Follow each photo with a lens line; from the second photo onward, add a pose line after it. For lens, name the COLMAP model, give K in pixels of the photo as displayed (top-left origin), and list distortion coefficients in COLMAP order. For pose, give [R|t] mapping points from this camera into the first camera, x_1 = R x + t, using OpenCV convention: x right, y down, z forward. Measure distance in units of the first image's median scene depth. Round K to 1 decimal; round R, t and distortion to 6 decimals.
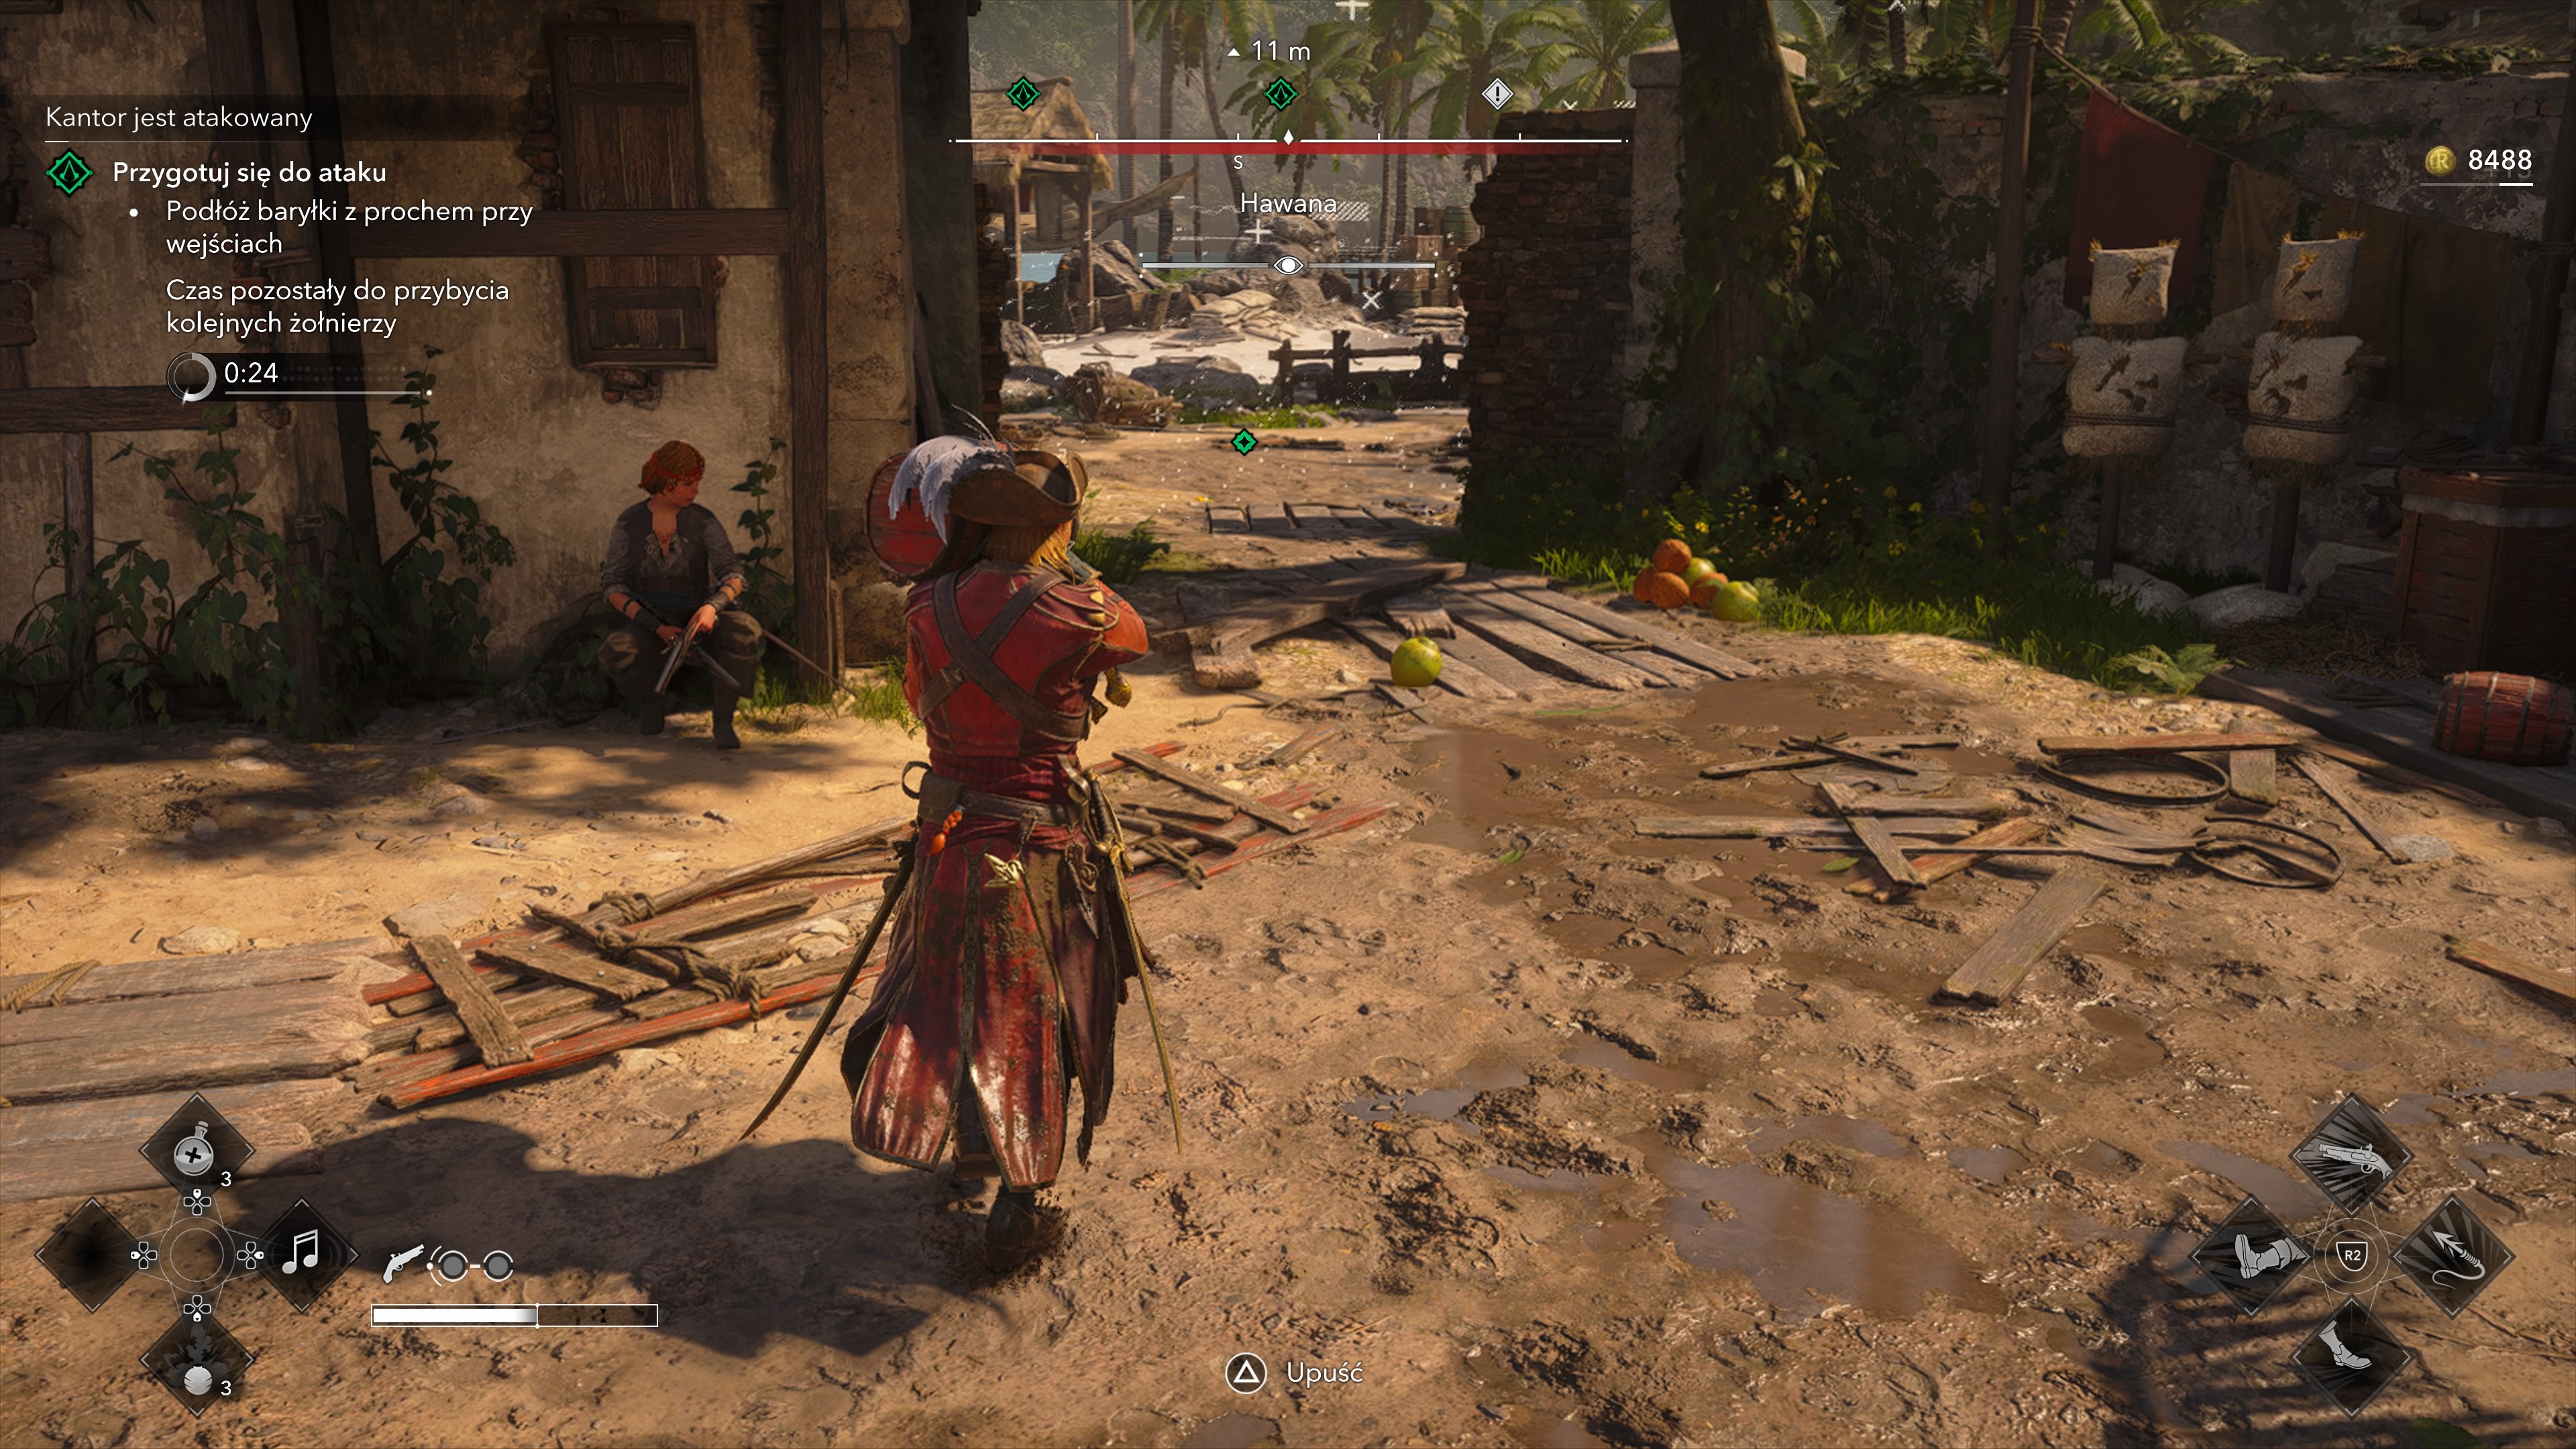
lens RADIAL K [[2006.5, 0, 1288.0], [0, 2006.5, 724.5], [0, 0, 1]] dist [0.000767, -0.000473]
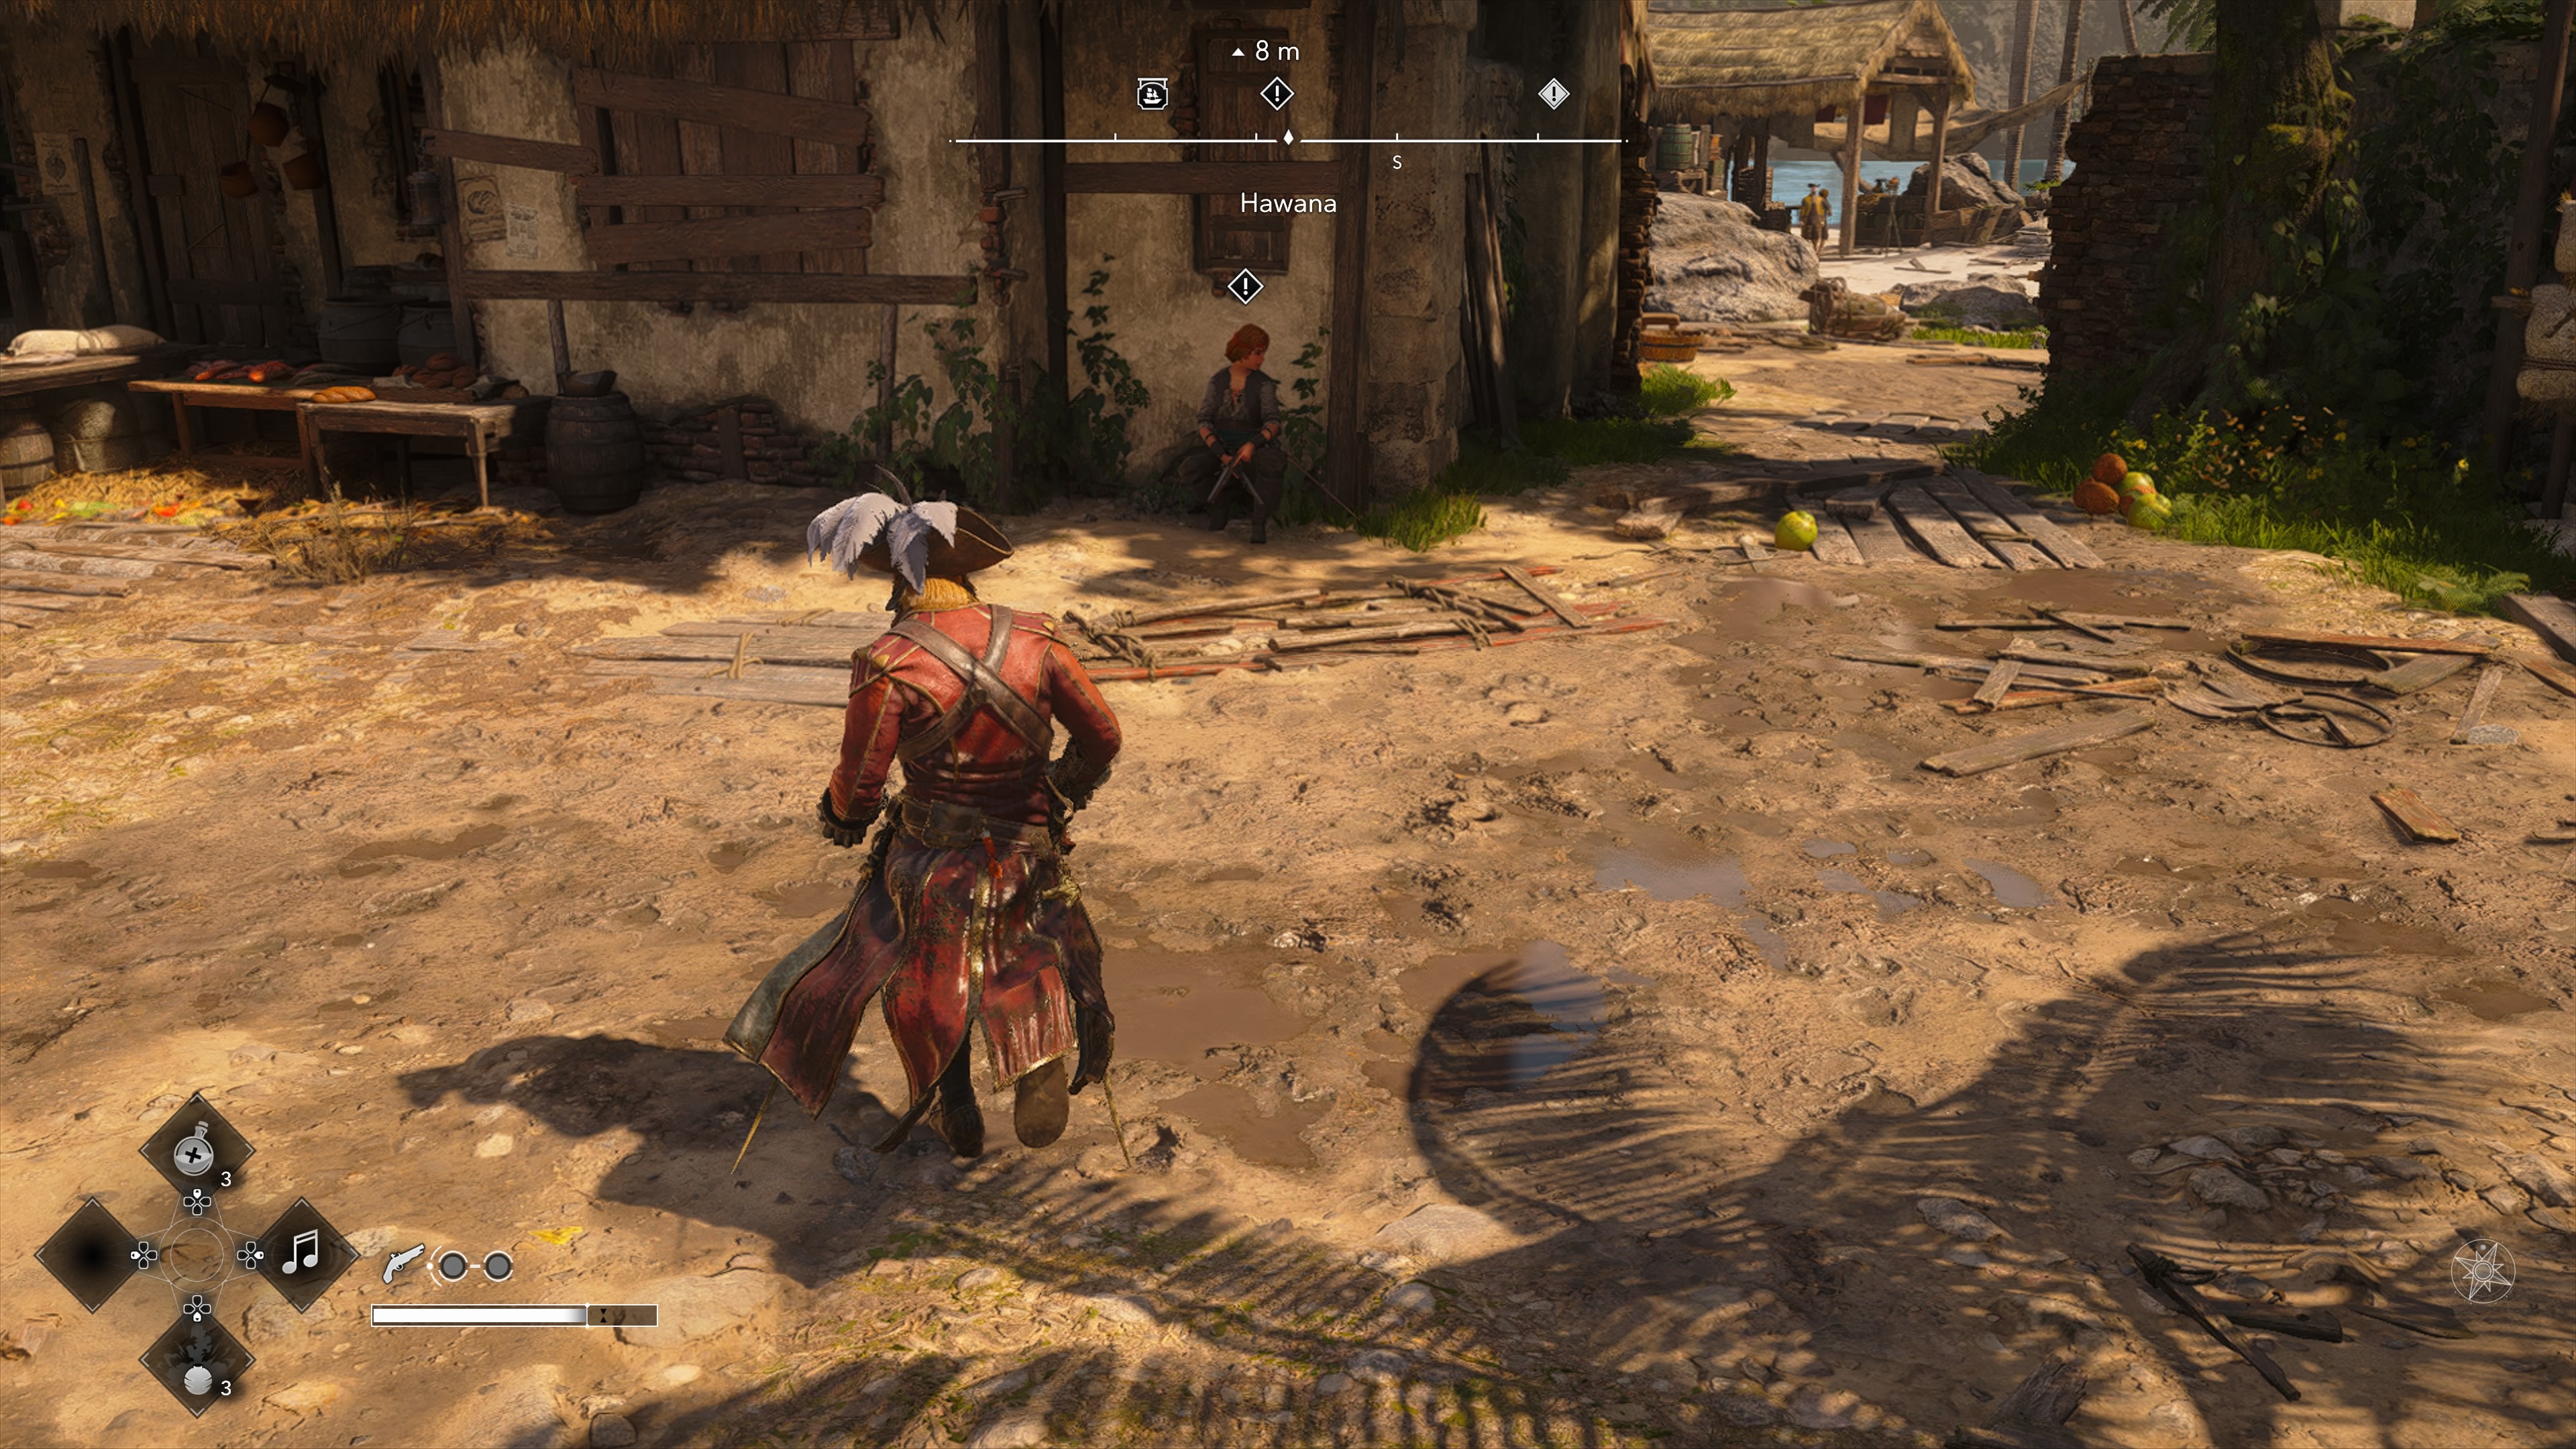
lens RADIAL K [[2006.5, 0, 1288.0], [0, 2006.5, 724.5], [0, 0, 1]] dist [0.000767, -0.000473]
pose [[0.904023, 0.122536, -0.409546, 0.335702], [-0.103992, 0.992295, 0.067346, 0.040649], [0.414643, -0.018293, 0.909800, -0.288686]]
